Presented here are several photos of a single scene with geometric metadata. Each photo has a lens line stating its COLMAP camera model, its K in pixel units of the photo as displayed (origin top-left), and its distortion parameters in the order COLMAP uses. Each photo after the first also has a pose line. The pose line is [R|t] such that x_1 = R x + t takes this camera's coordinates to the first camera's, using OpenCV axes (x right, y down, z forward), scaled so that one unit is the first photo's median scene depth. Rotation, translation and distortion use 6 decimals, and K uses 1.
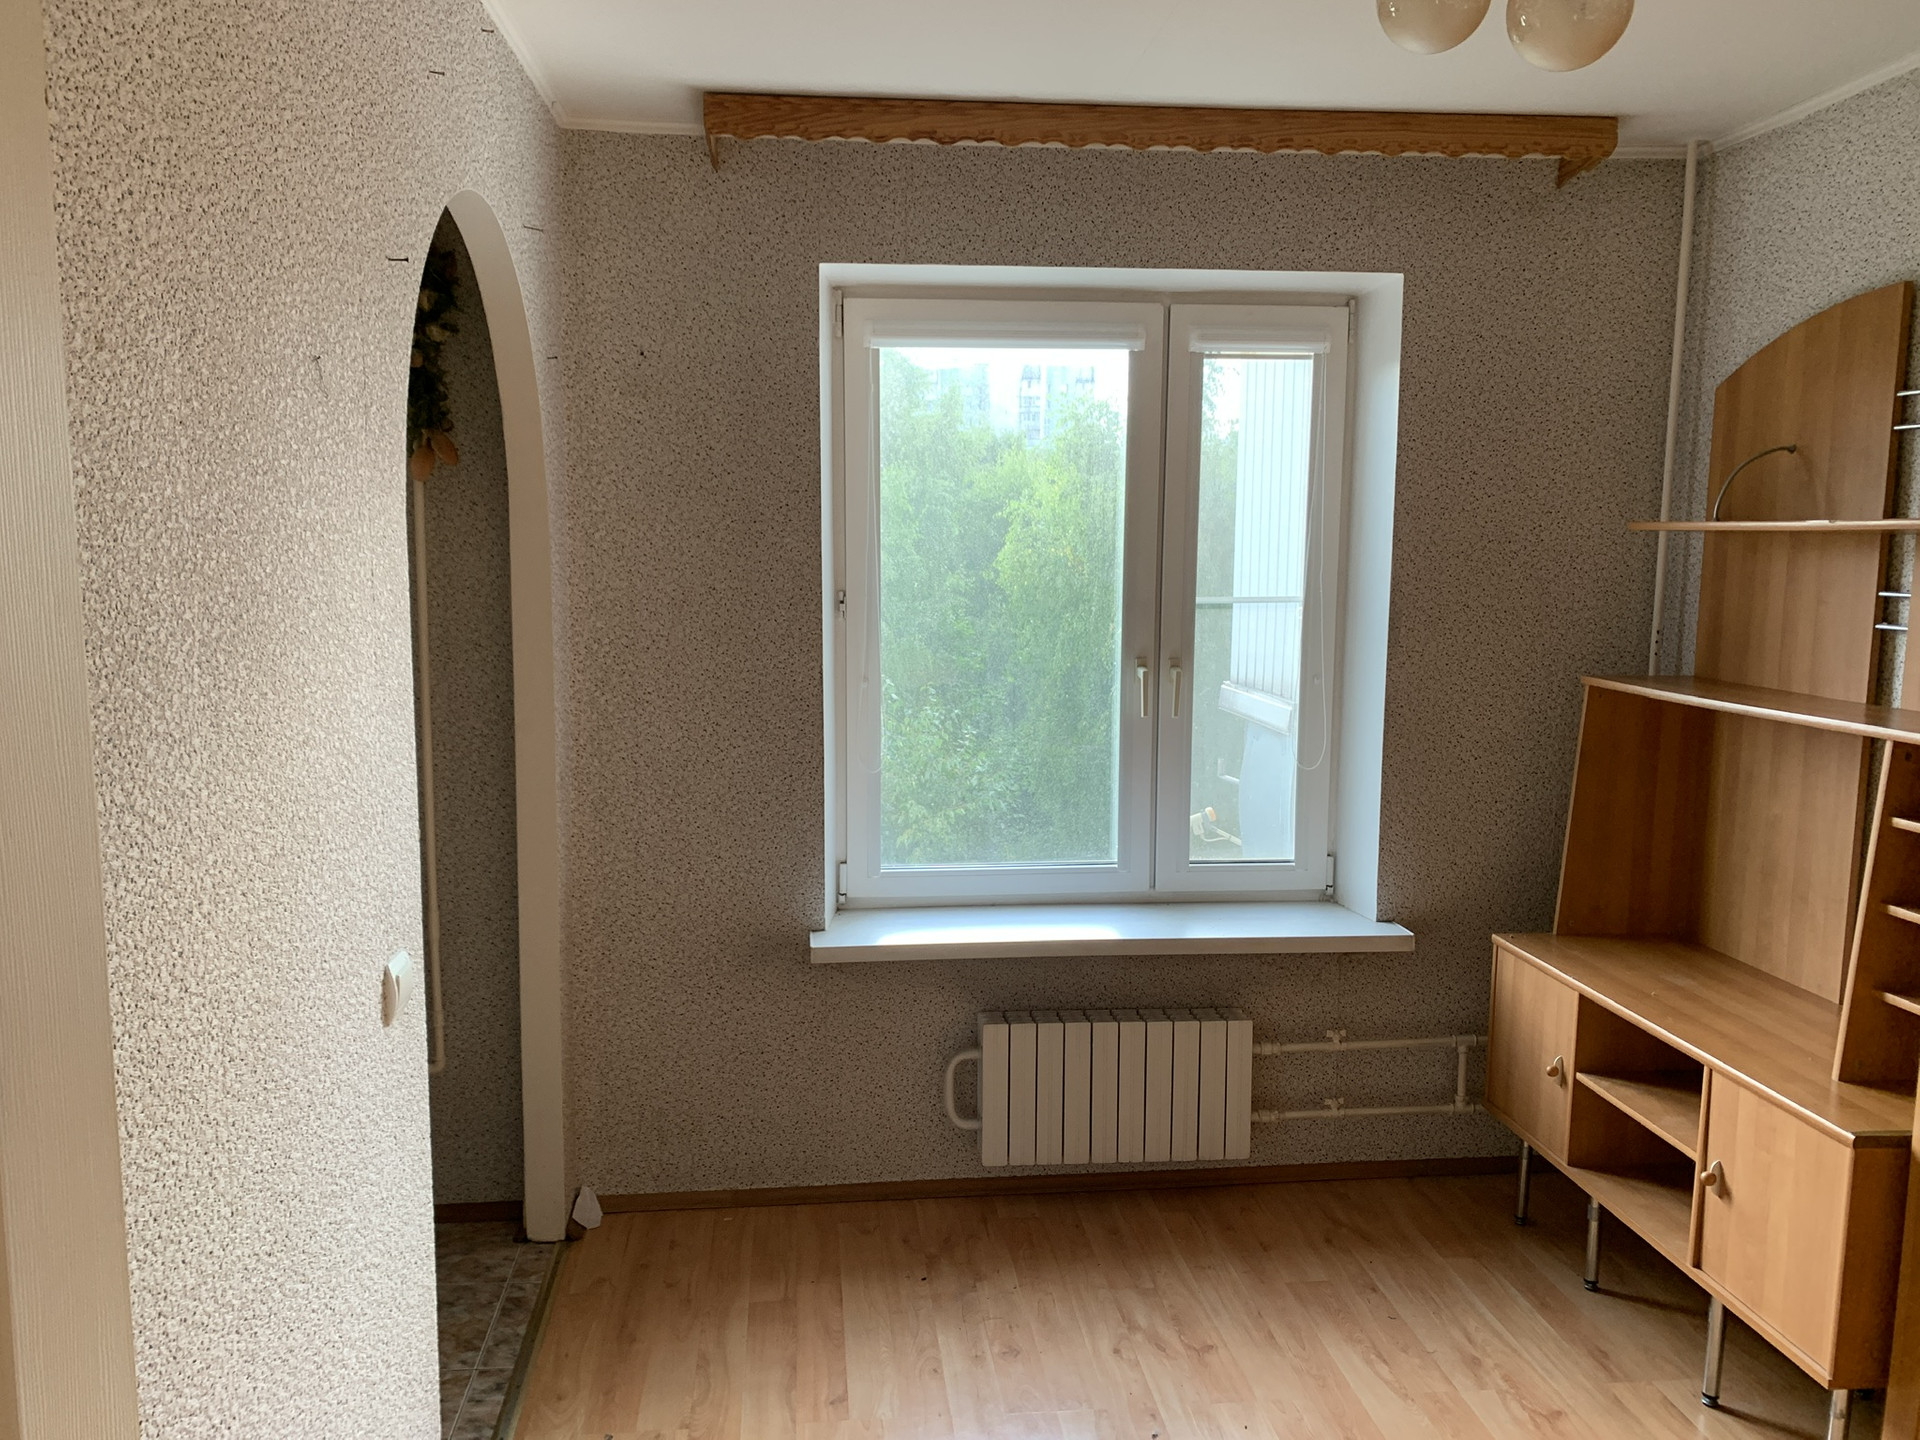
lens RADIAL K [[1457.0, 0, 944.5], [0, 1457.0, 716.7], [0, 0, 1]] dist [0.001451, -0.011379]
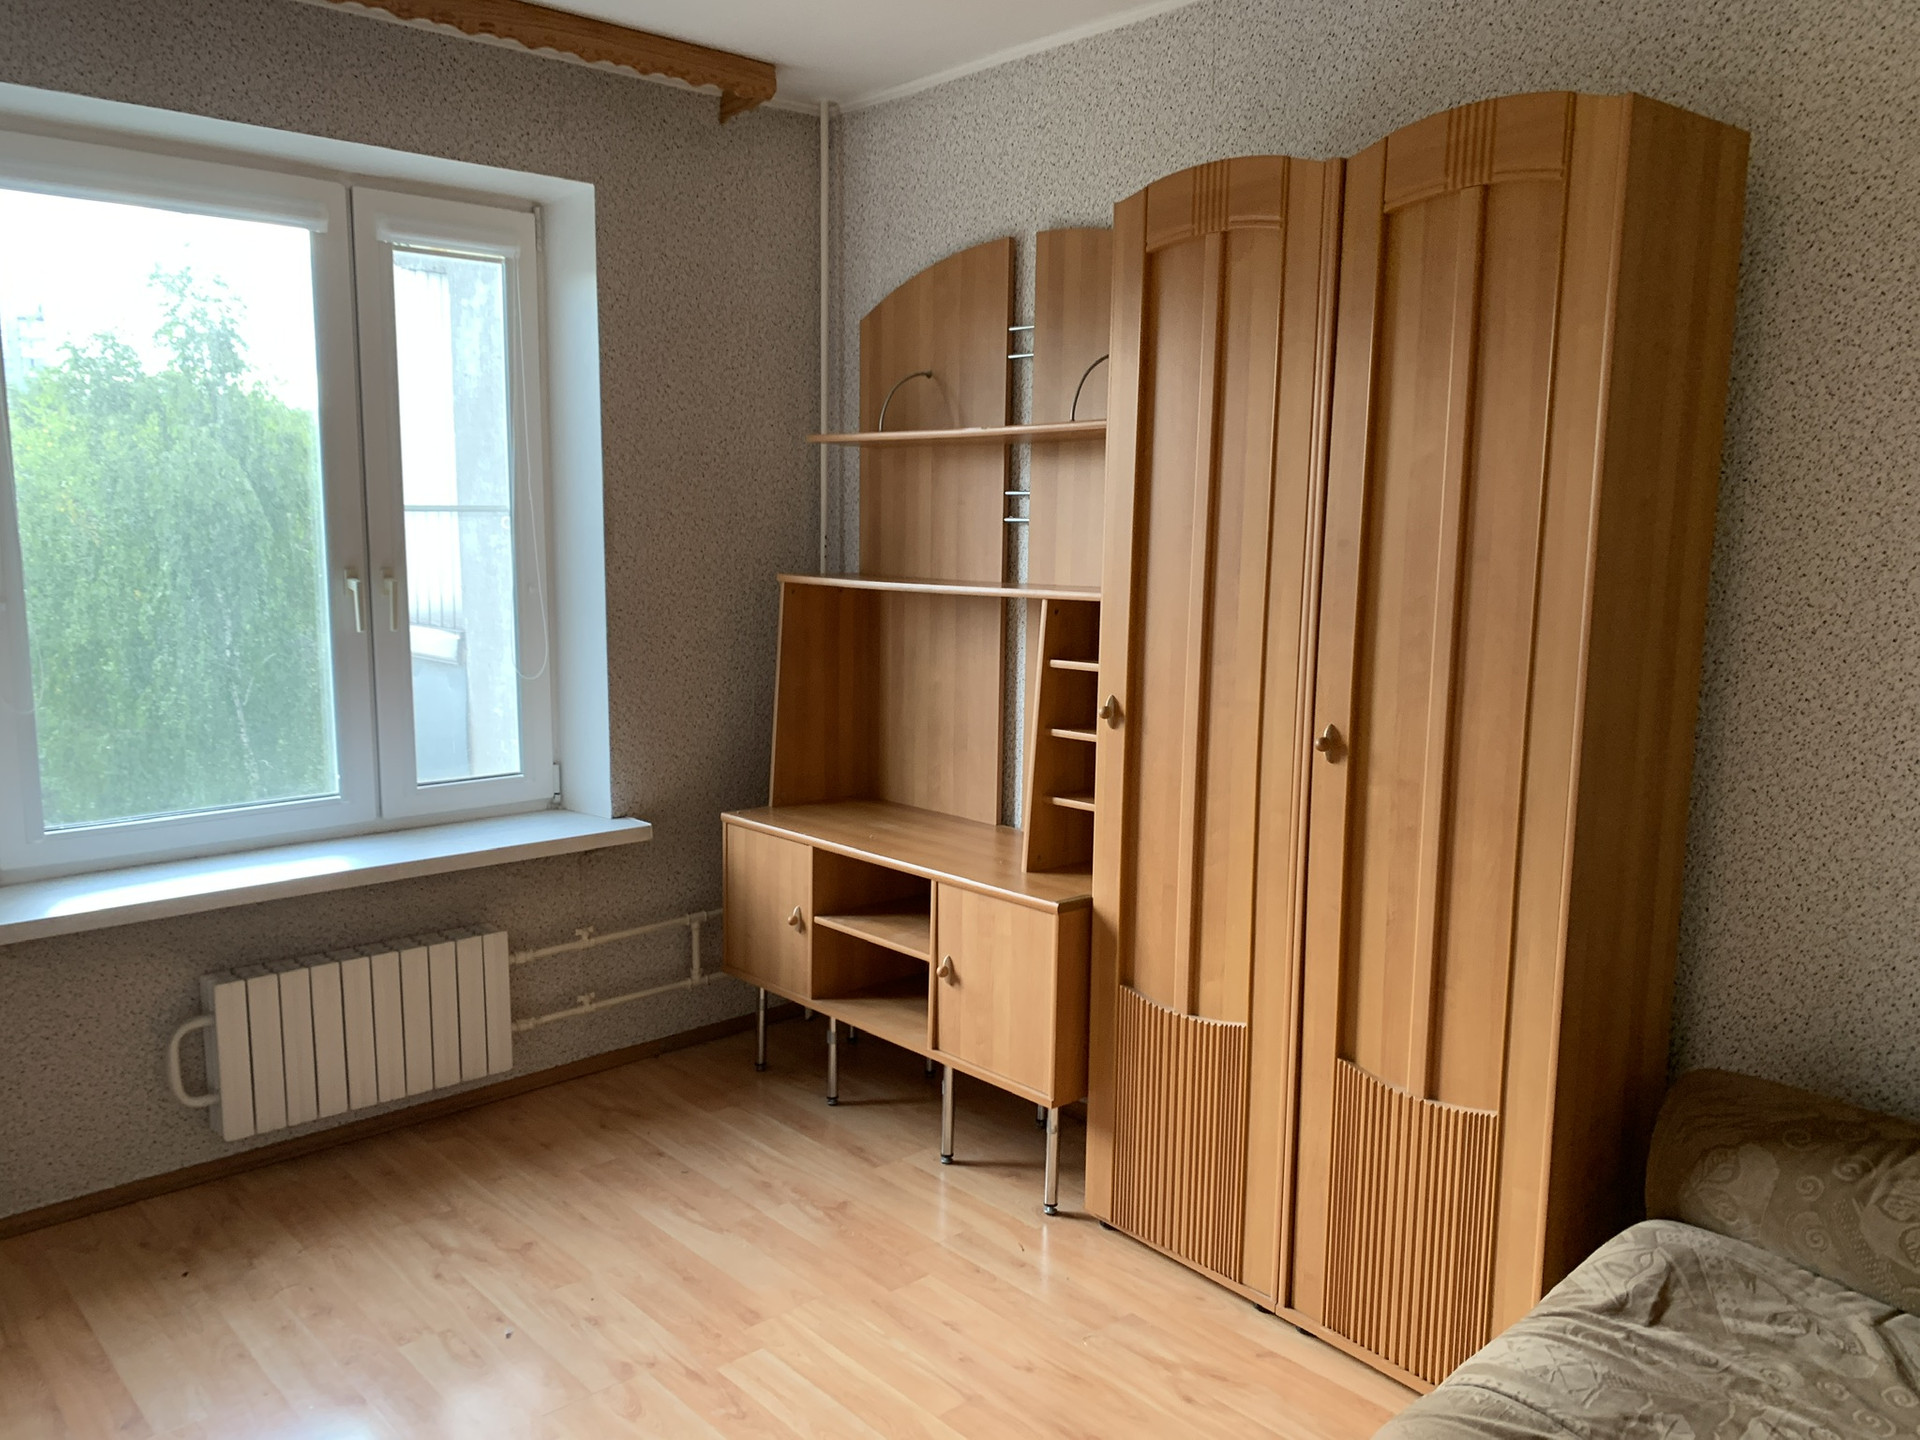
lens RADIAL K [[1450.8, 0, 960.4], [0, 1450.8, 740.9], [0, 0, 1]] dist [0.001205, 0.002939]
pose [[0.798234, -0.092395, 0.595219, -0.127670], [0.068995, 0.995687, 0.062031, 0.041823], [-0.598383, -0.008448, 0.801165, 0.023158]]
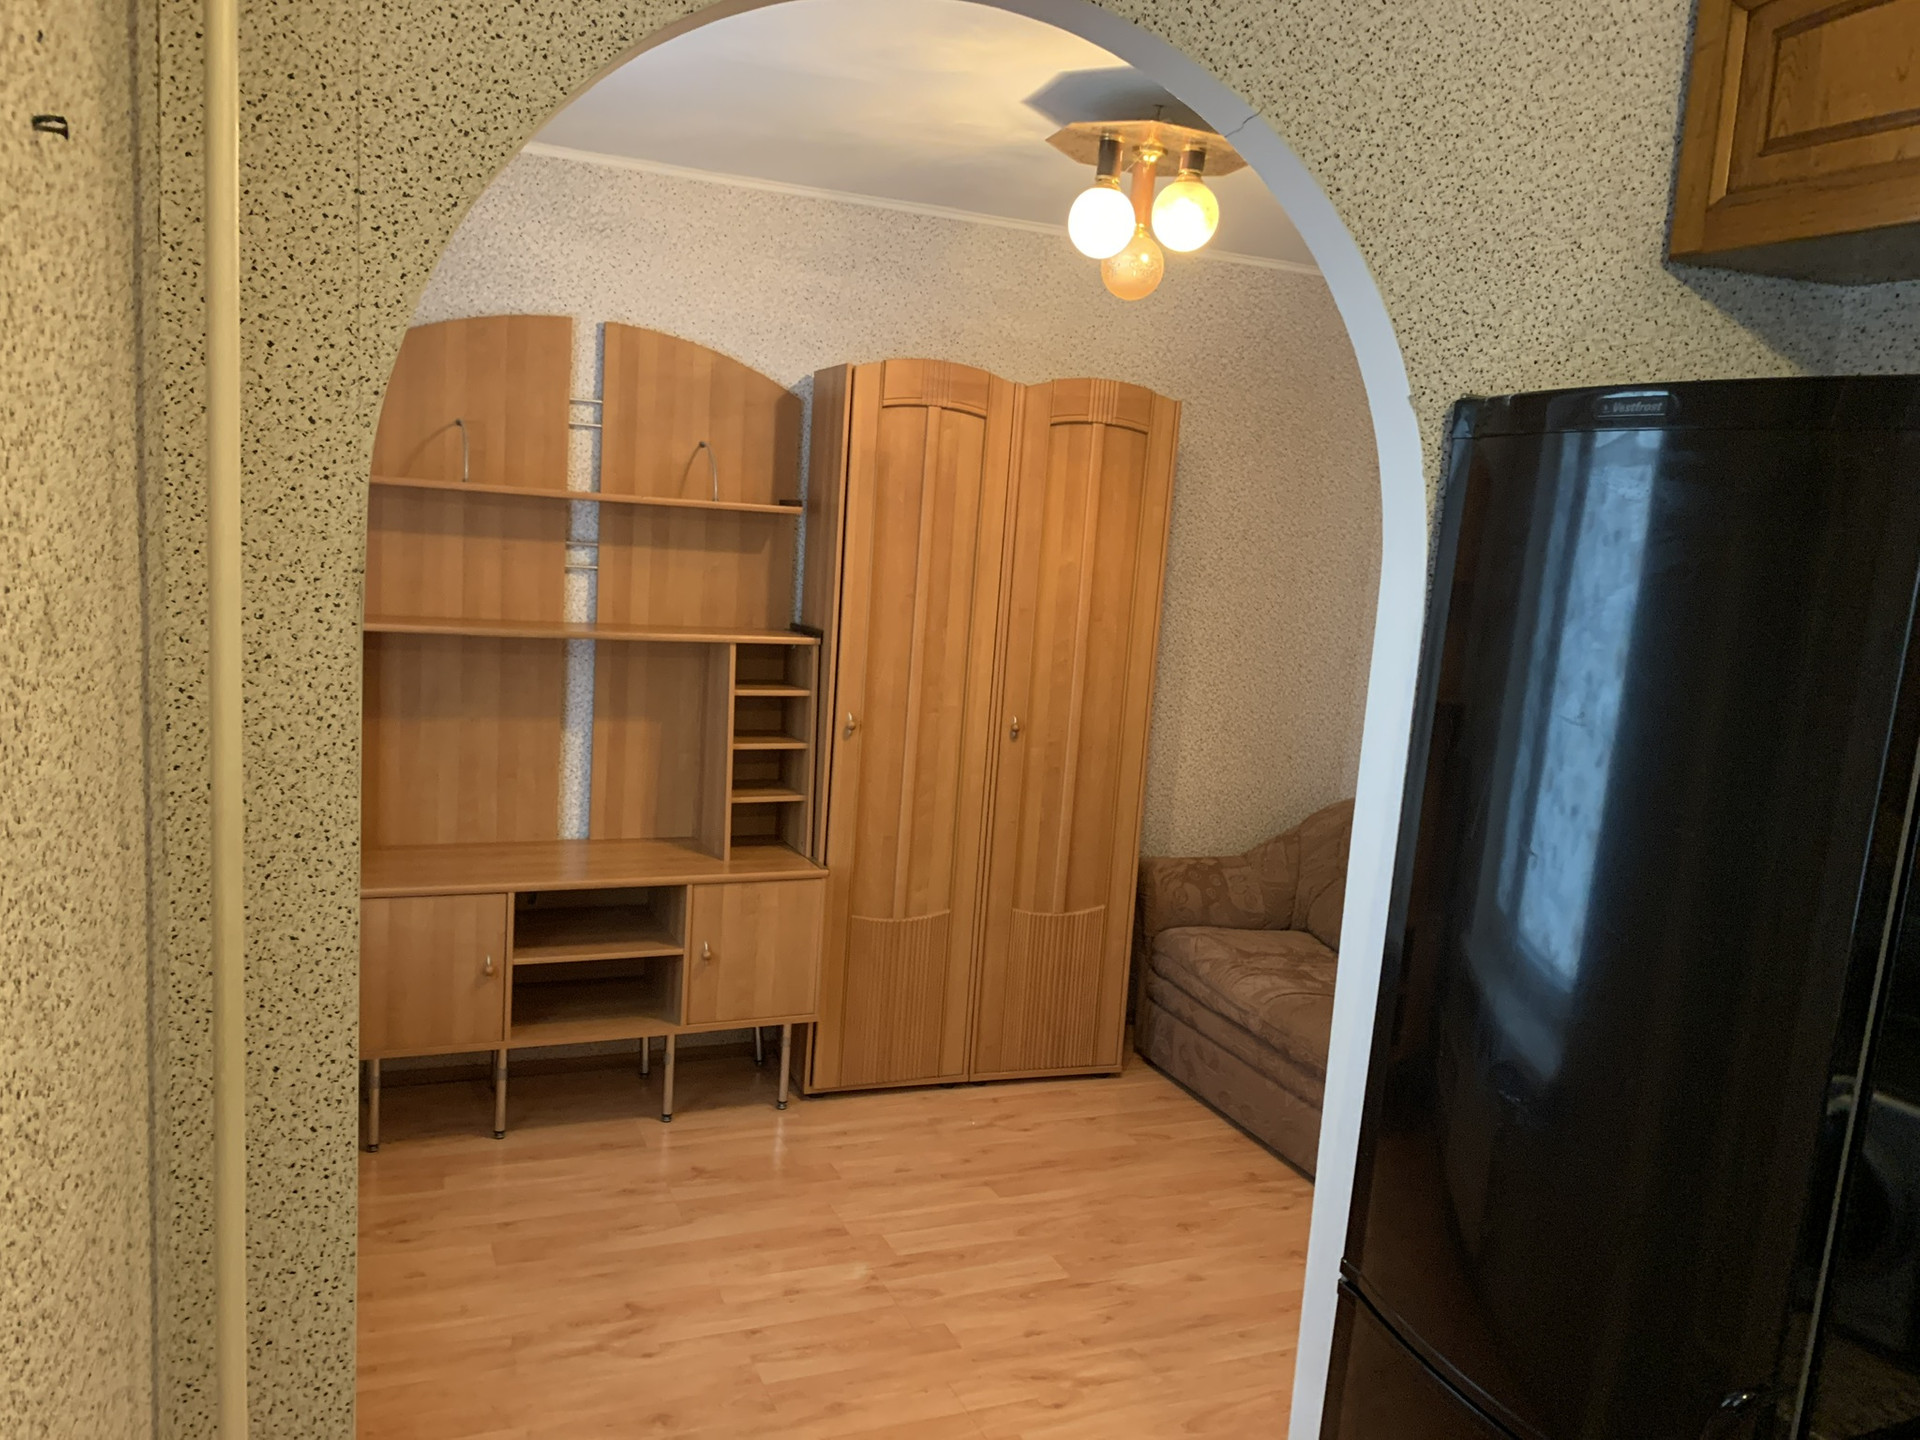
lens RADIAL K [[1457.0, 0, 944.5], [0, 1457.0, 716.7], [0, 0, 1]] dist [0.001451, -0.011379]
pose [[-0.301908, -0.172680, 0.937568, -0.700863], [0.036374, 0.980656, 0.192329, -0.152998], [-0.952643, 0.092169, -0.289786, 0.931038]]
